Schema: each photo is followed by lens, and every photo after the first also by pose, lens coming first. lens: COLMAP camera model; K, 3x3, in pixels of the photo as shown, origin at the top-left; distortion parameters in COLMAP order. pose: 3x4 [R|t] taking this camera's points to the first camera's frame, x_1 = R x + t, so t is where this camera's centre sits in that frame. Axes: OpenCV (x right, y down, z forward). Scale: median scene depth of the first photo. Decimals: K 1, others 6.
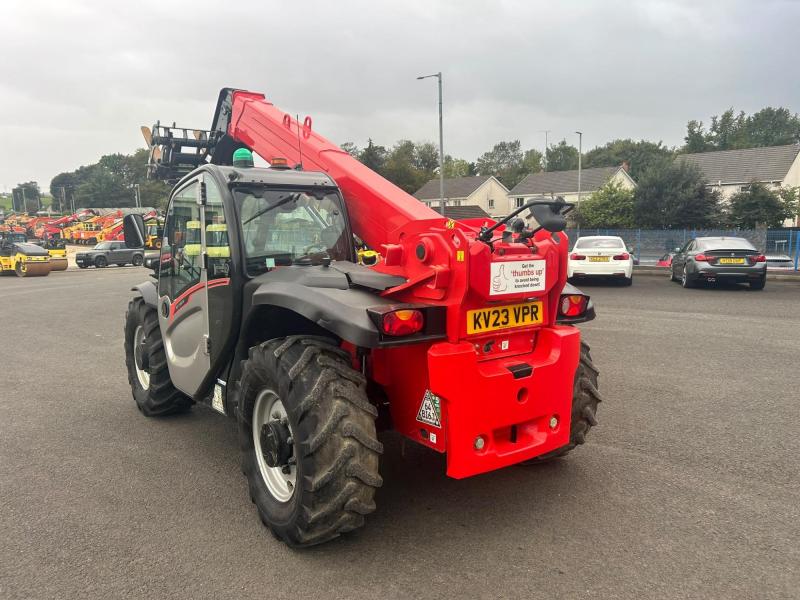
lens RADIAL K [[595.3, 0, 396.2], [0, 595.3, 302.5], [0, 0, 1]] dist [0.064874, -0.076159]
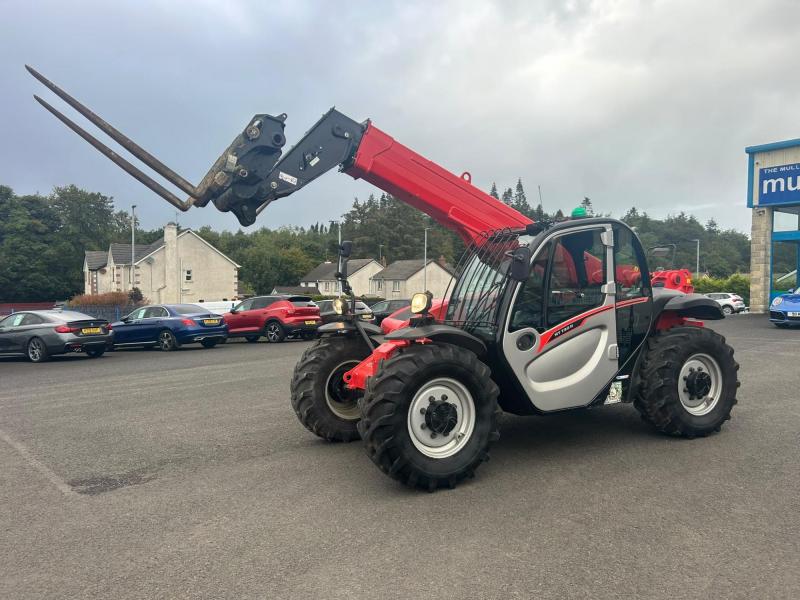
lens RADIAL K [[595.3, 0, 396.2], [0, 595.3, 302.5], [0, 0, 1]] dist [0.064874, -0.076159]
pose [[0.160190, -0.000990, 0.987086, -2.070114], [0.141710, 0.989664, -0.022004, -0.092564], [-0.976861, 0.143405, 0.158674, 1.526059]]
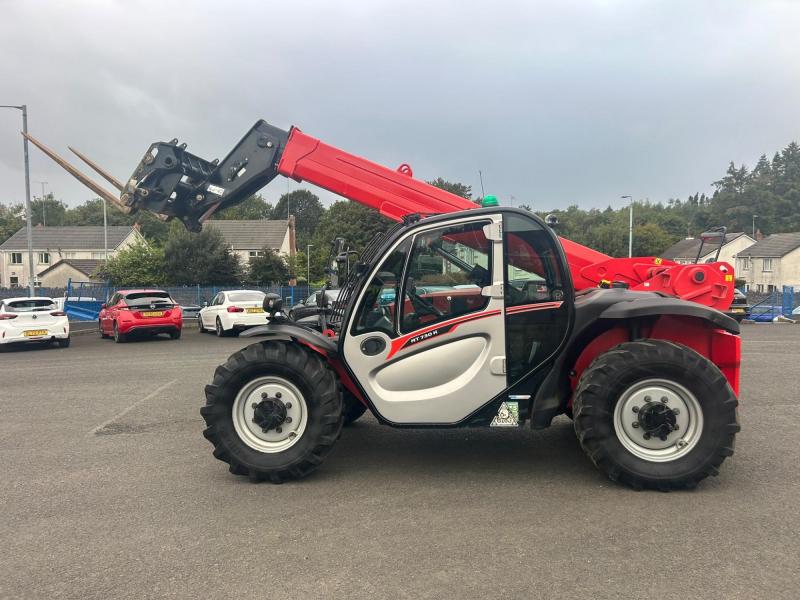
lens RADIAL K [[593.2, 0, 394.5], [0, 593.2, 291.9], [0, 0, 1]] dist [0.074423, -0.101738]
pose [[0.686535, -0.008827, 0.727044, -1.531542], [0.094013, 0.992610, -0.076723, 0.000802], [-0.720994, 0.121025, 0.682291, 0.463475]]
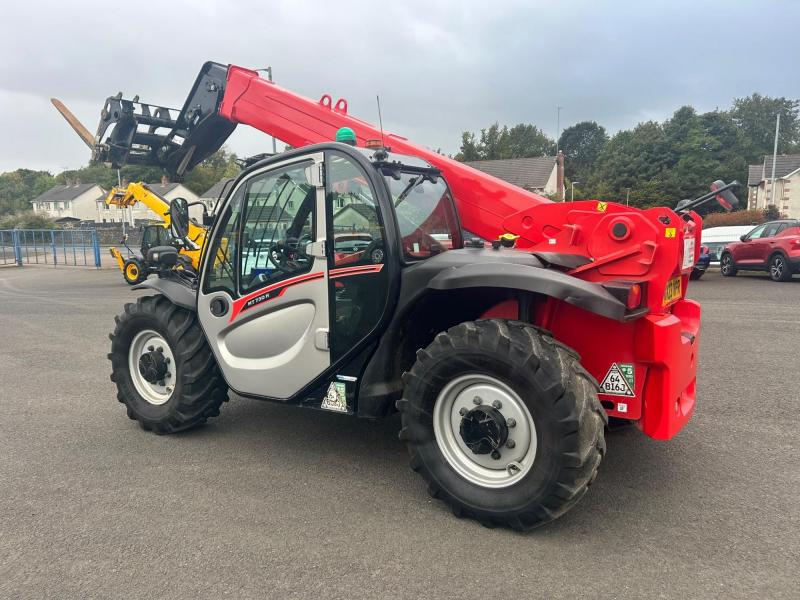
lens RADIAL K [[595.3, 0, 396.2], [0, 595.3, 302.5], [0, 0, 1]] dist [0.064874, -0.076159]
pose [[0.940532, -0.044910, 0.336723, -0.636016], [0.045356, 0.998949, 0.006547, 0.015364], [-0.336663, 0.009115, 0.941581, 0.125629]]
